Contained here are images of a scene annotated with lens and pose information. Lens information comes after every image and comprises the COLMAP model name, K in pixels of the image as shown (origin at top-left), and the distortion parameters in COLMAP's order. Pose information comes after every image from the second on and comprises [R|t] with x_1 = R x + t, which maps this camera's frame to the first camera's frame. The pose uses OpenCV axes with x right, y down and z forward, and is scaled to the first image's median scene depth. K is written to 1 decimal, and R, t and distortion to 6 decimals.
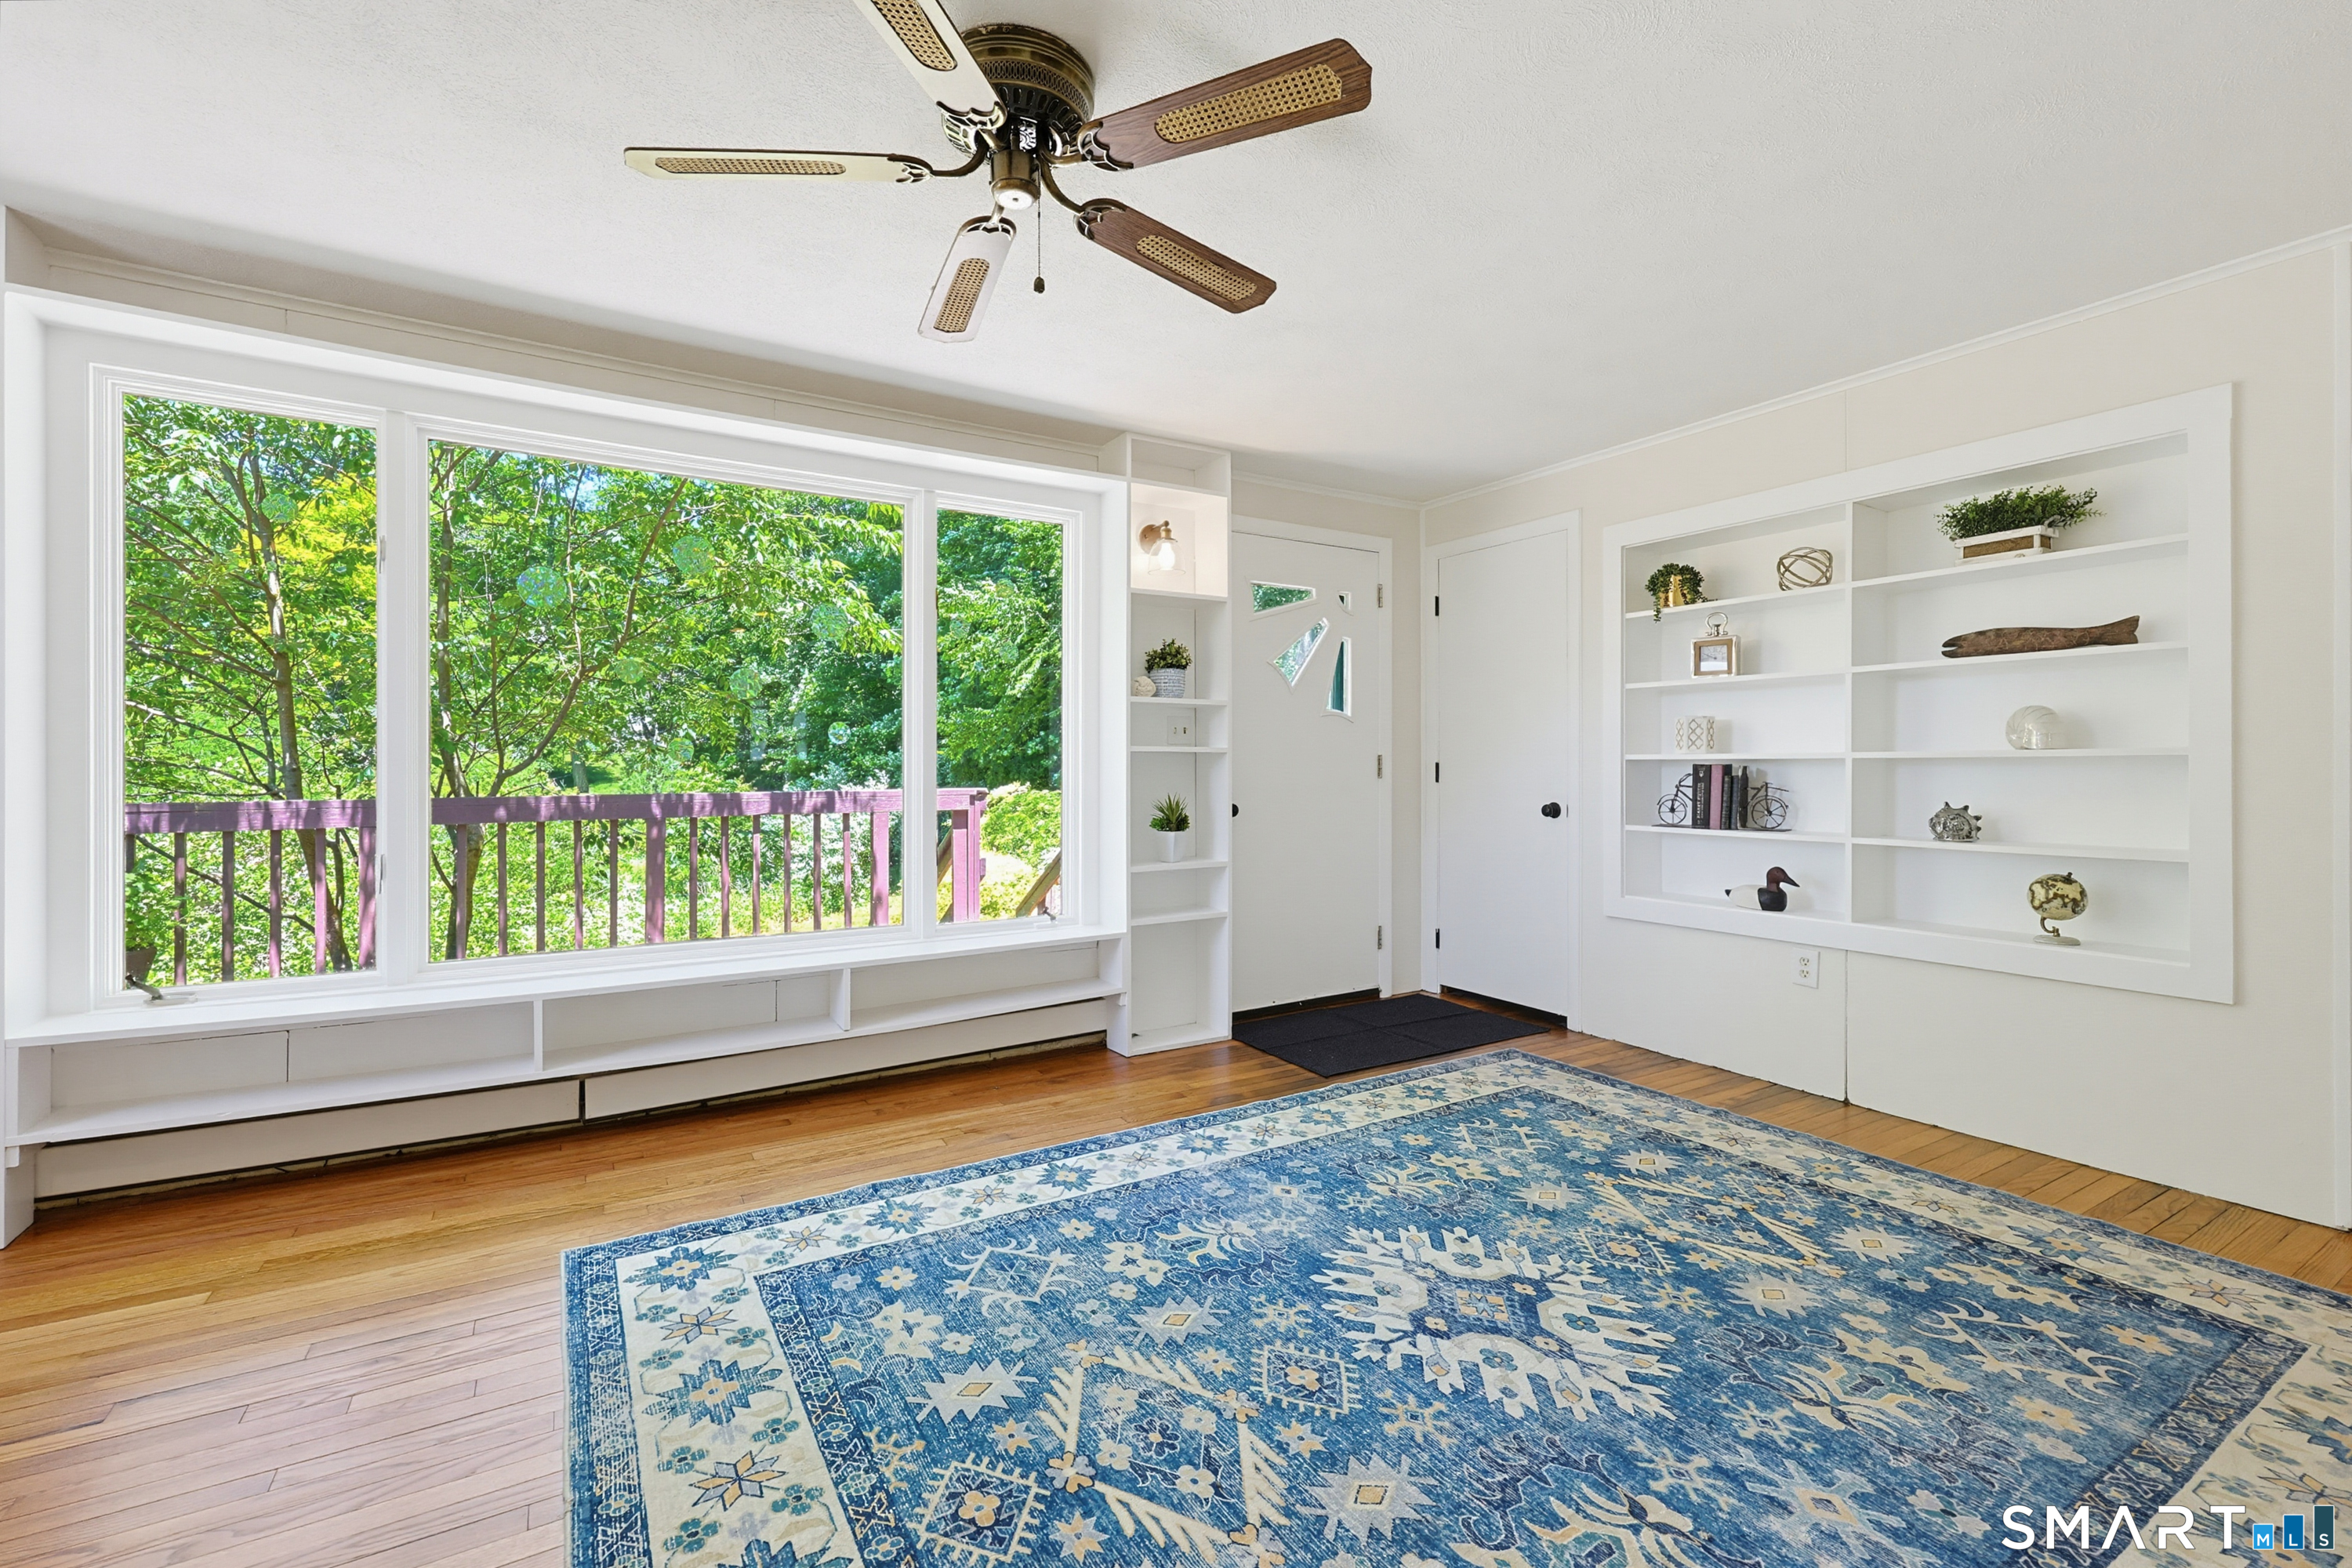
lens RADIAL K [[1013.5, 0, 1174.2], [0, 1013.5, 762.7], [0, 0, 1]] dist [0.001224, -0.000145]
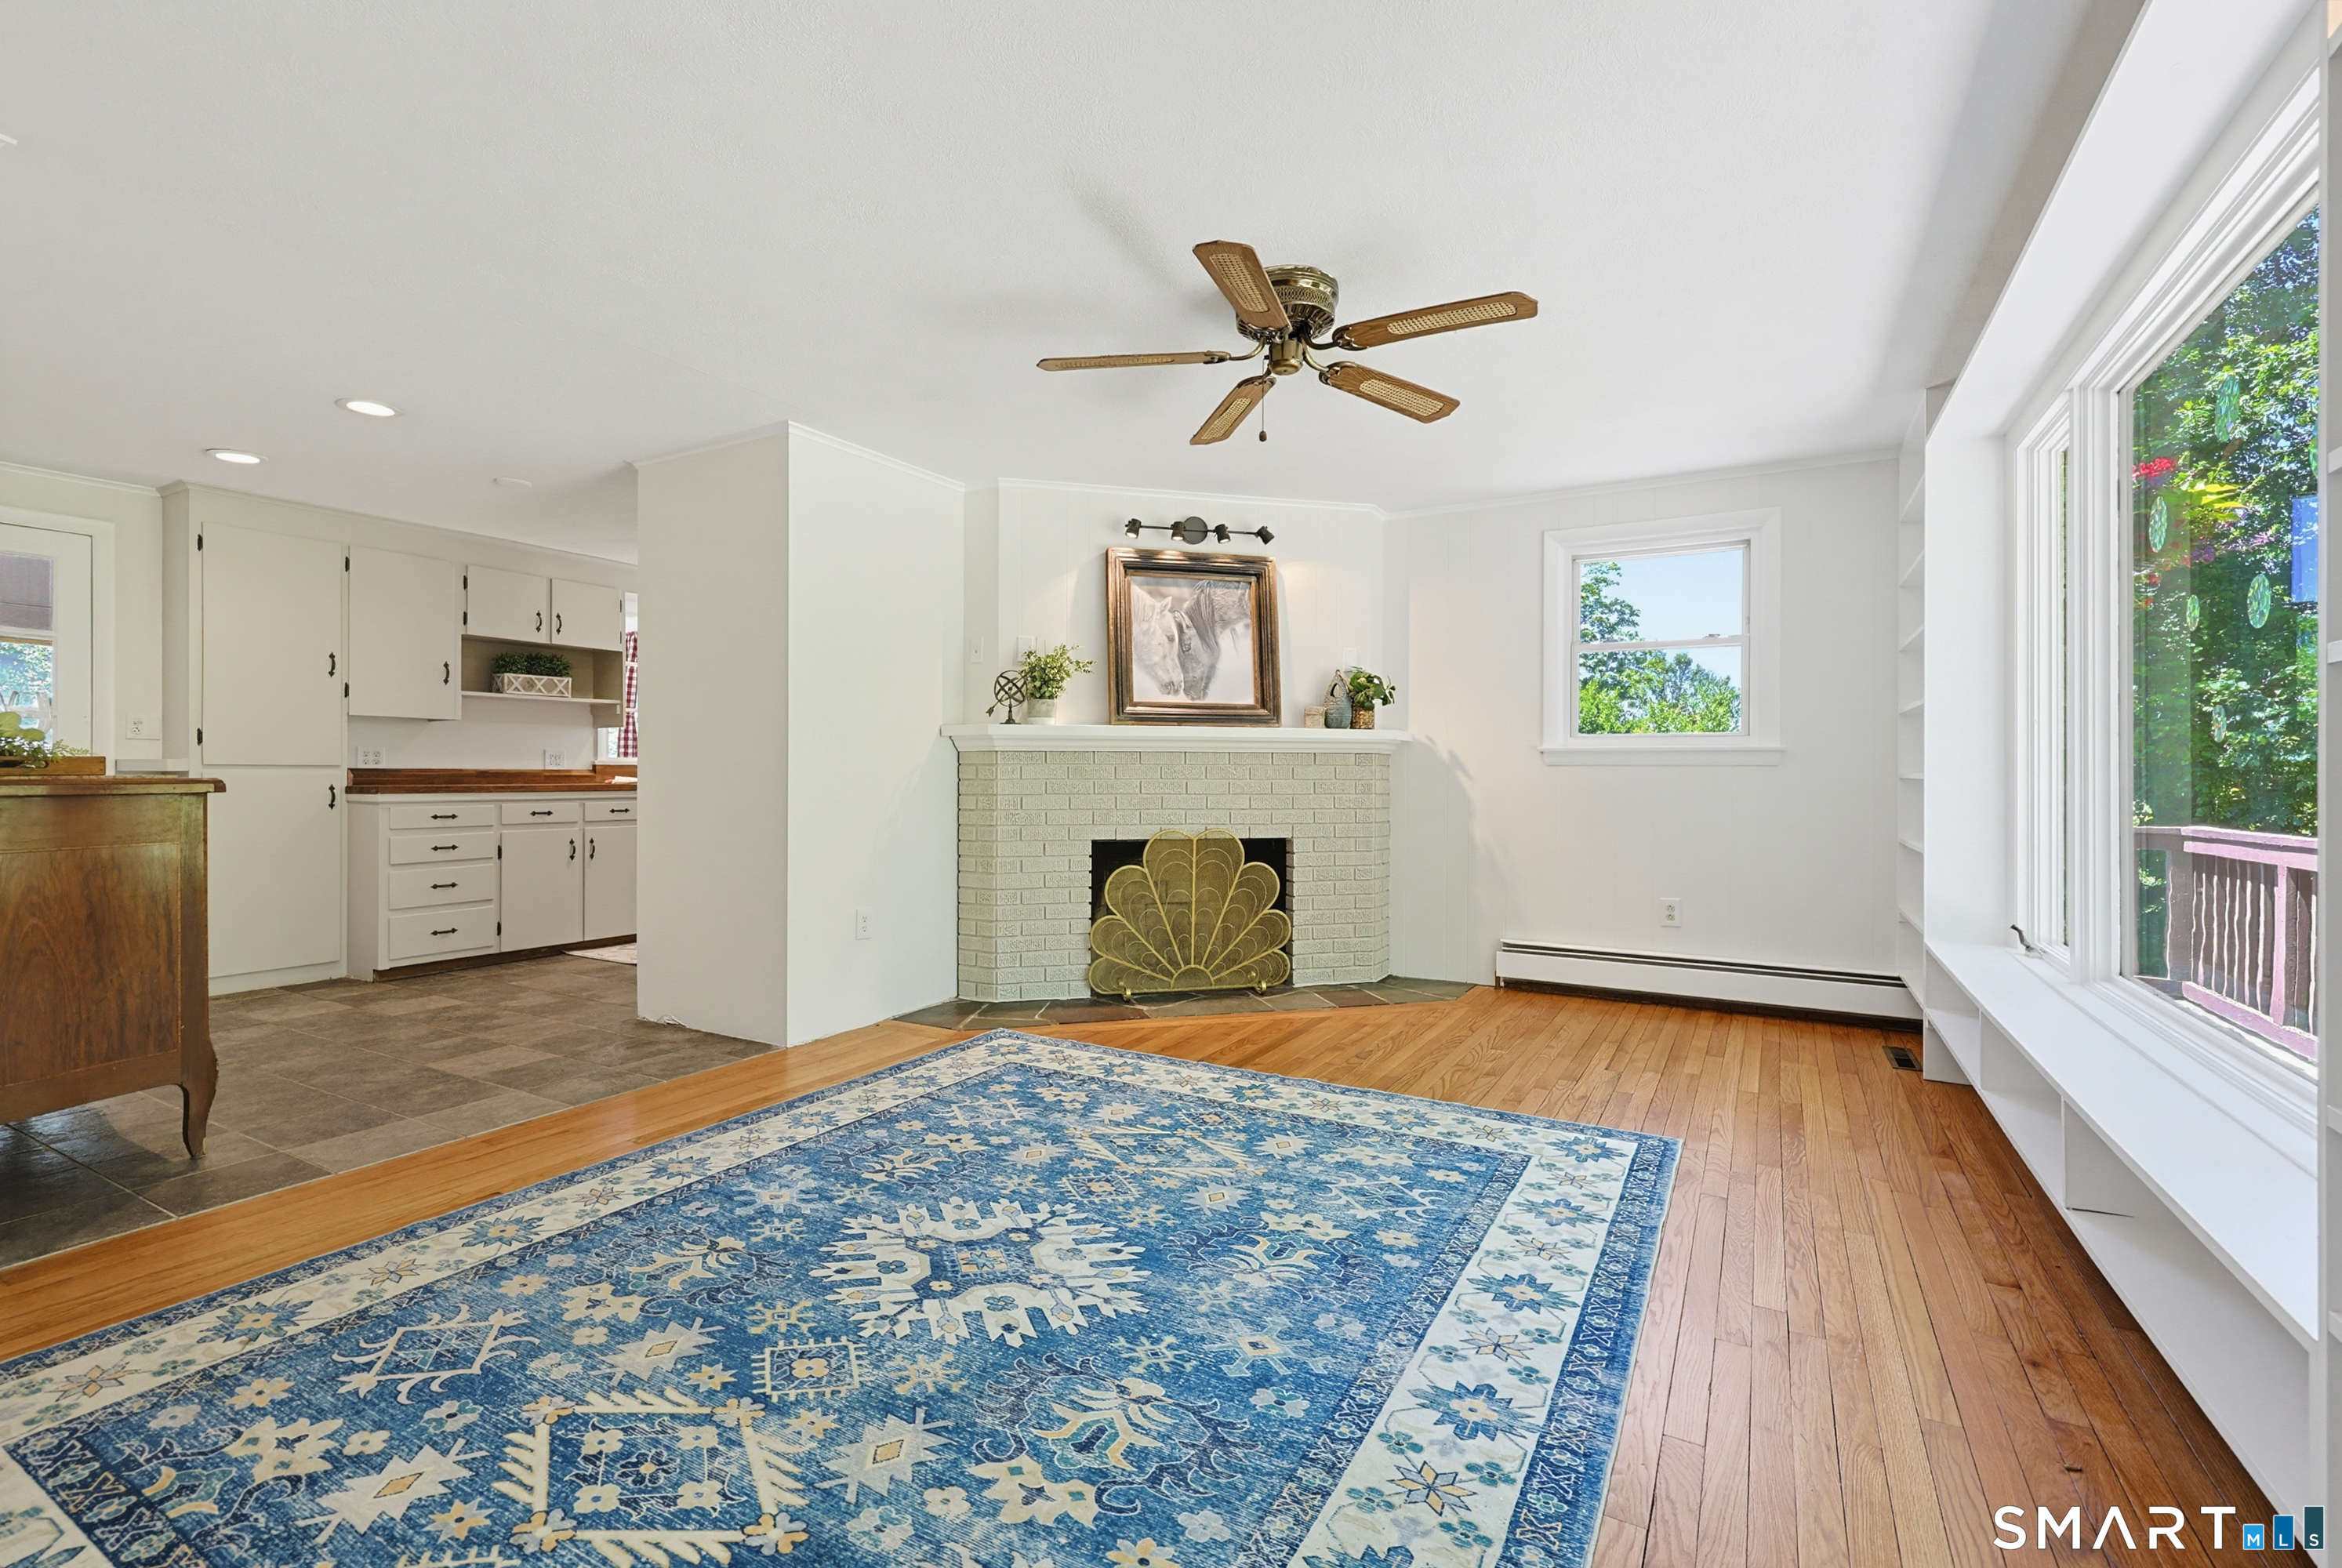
lens RADIAL K [[1030.3, 0, 1165.1], [0, 1030.3, 775.5], [0, 0, 1]] dist [0.000993, 0.000215]
pose [[-0.877085, -0.001312, -0.480333, 0.575460], [0.000673, 0.999992, -0.003961, 0.030824], [0.480334, -0.003797, -0.877077, 1.795731]]
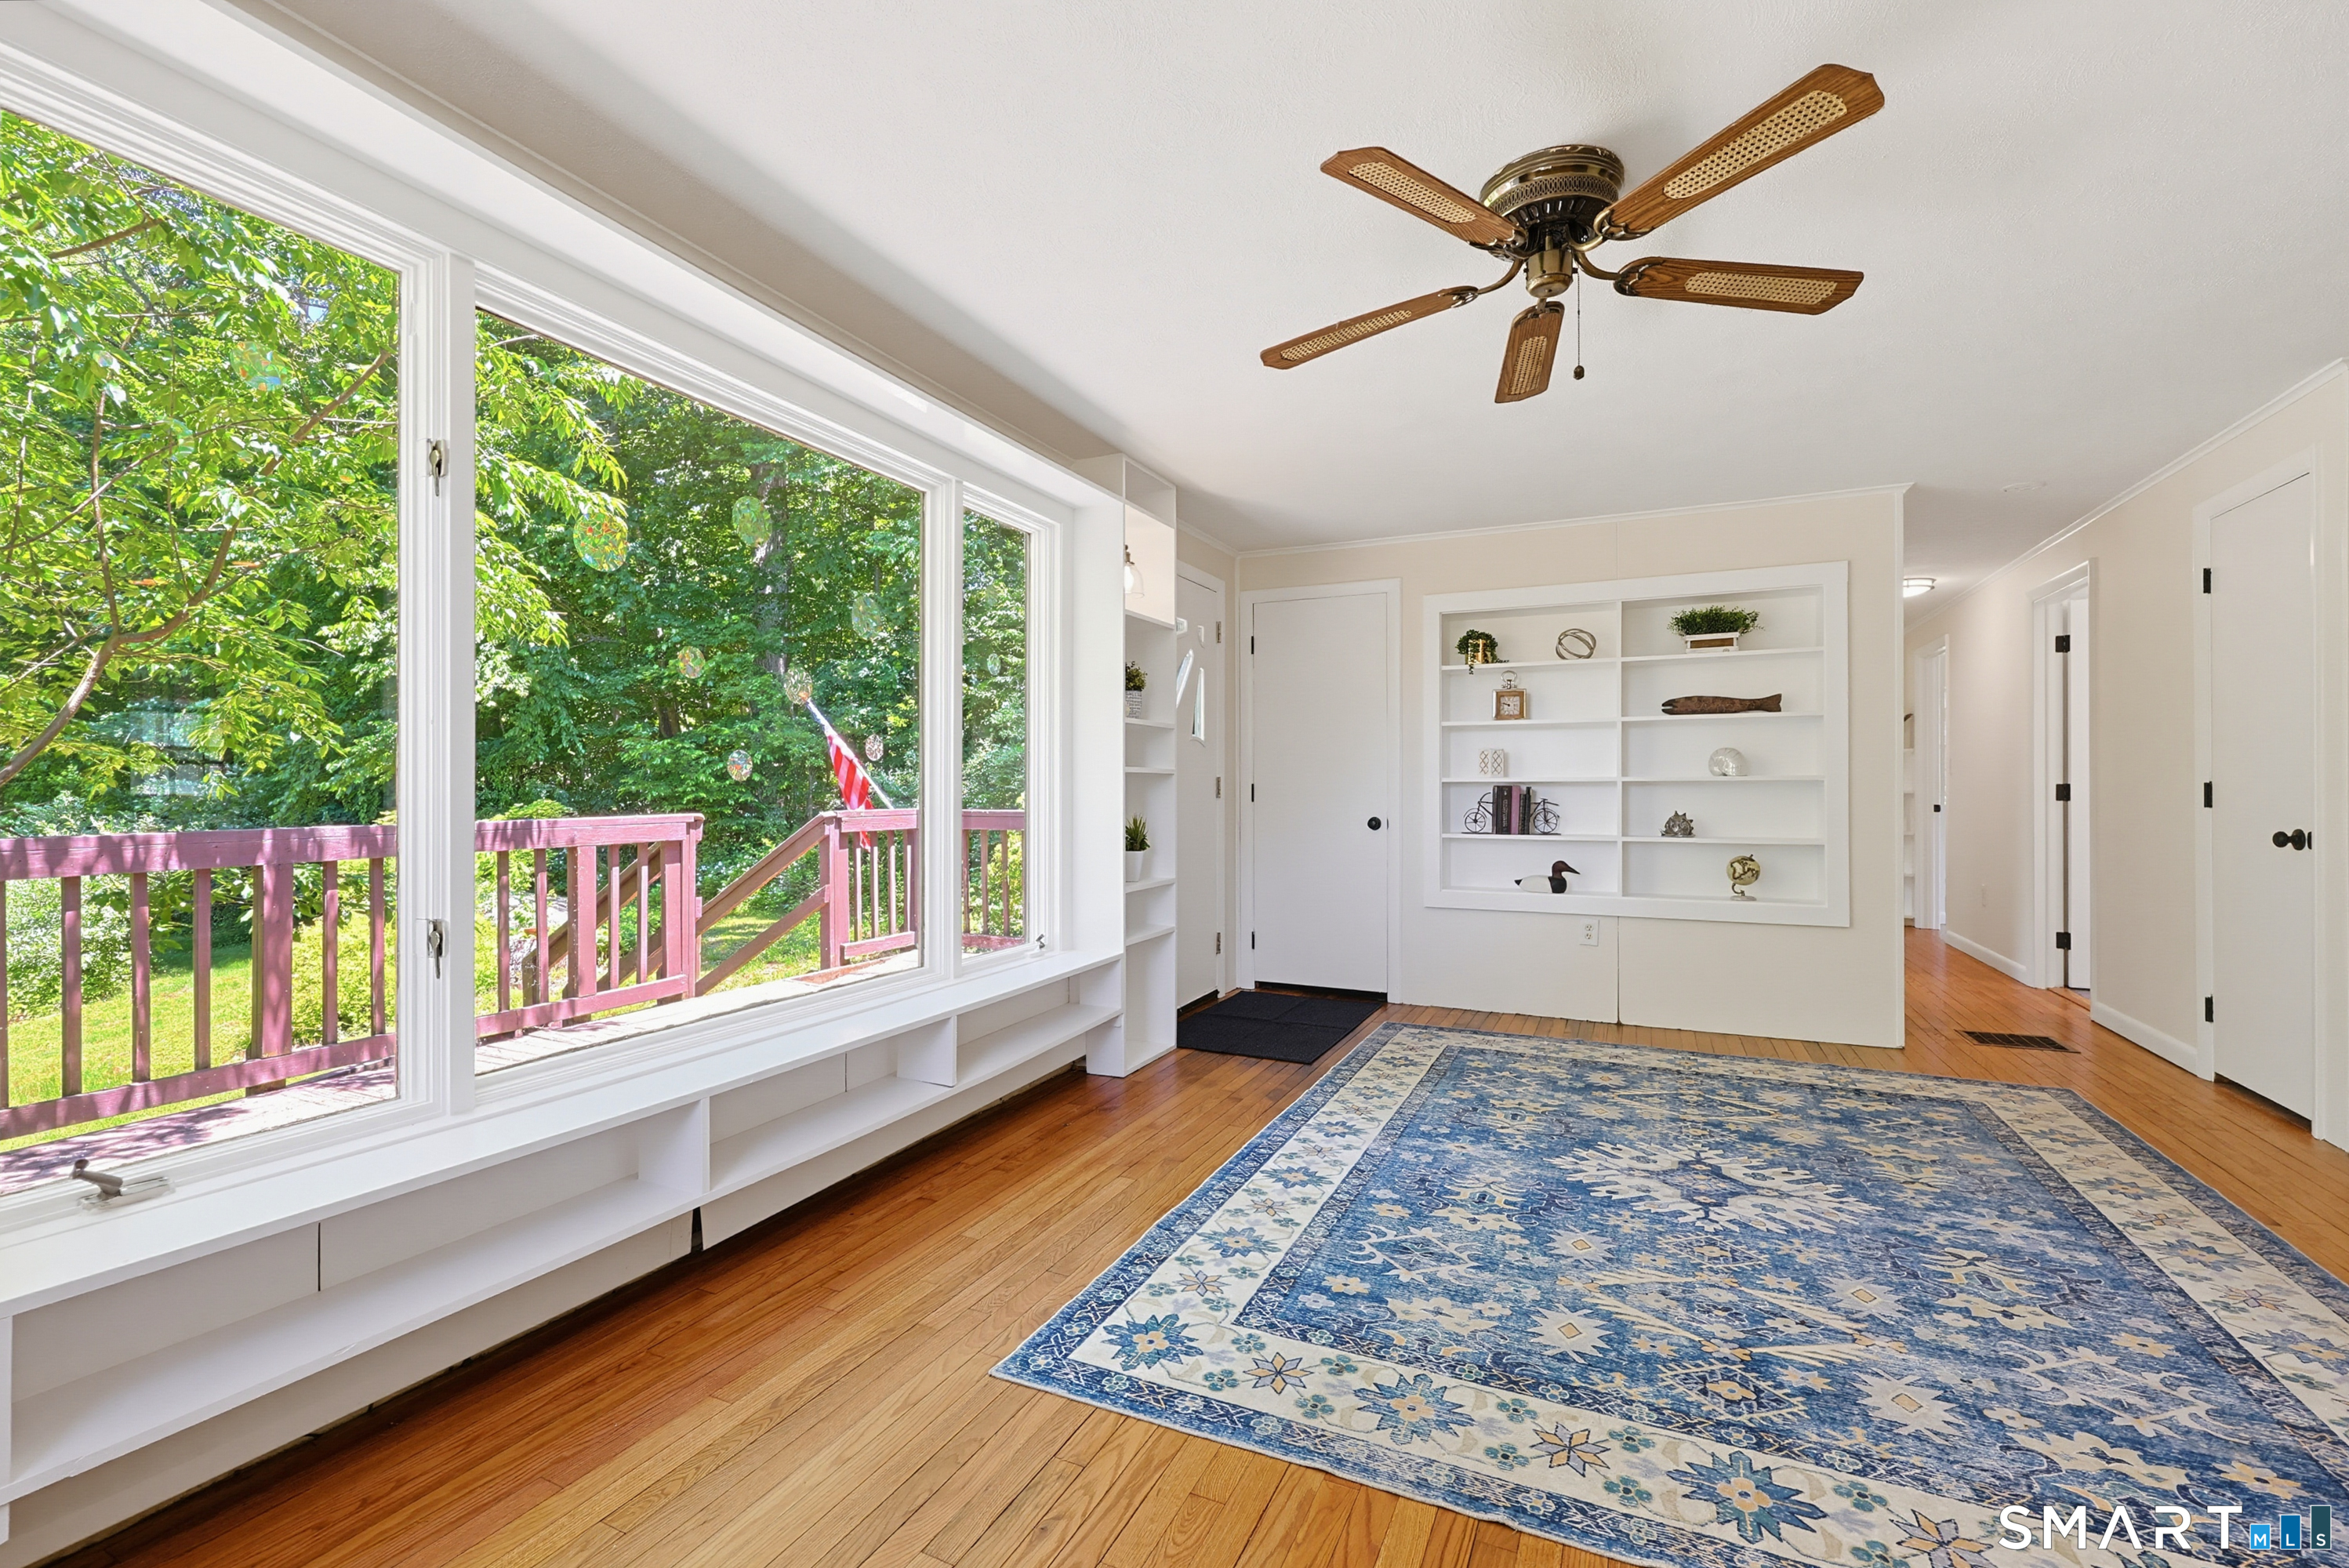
lens RADIAL K [[1018.4, 0, 1168.0], [0, 1018.4, 785.5], [0, 0, 1]] dist [0.002830, -0.000476]
pose [[0.835092, 0.001273, 0.550109, -0.926658], [-0.001687, 0.999999, 0.000247, 0.002767], [-0.550108, -0.001134, 0.835093, 0.222569]]
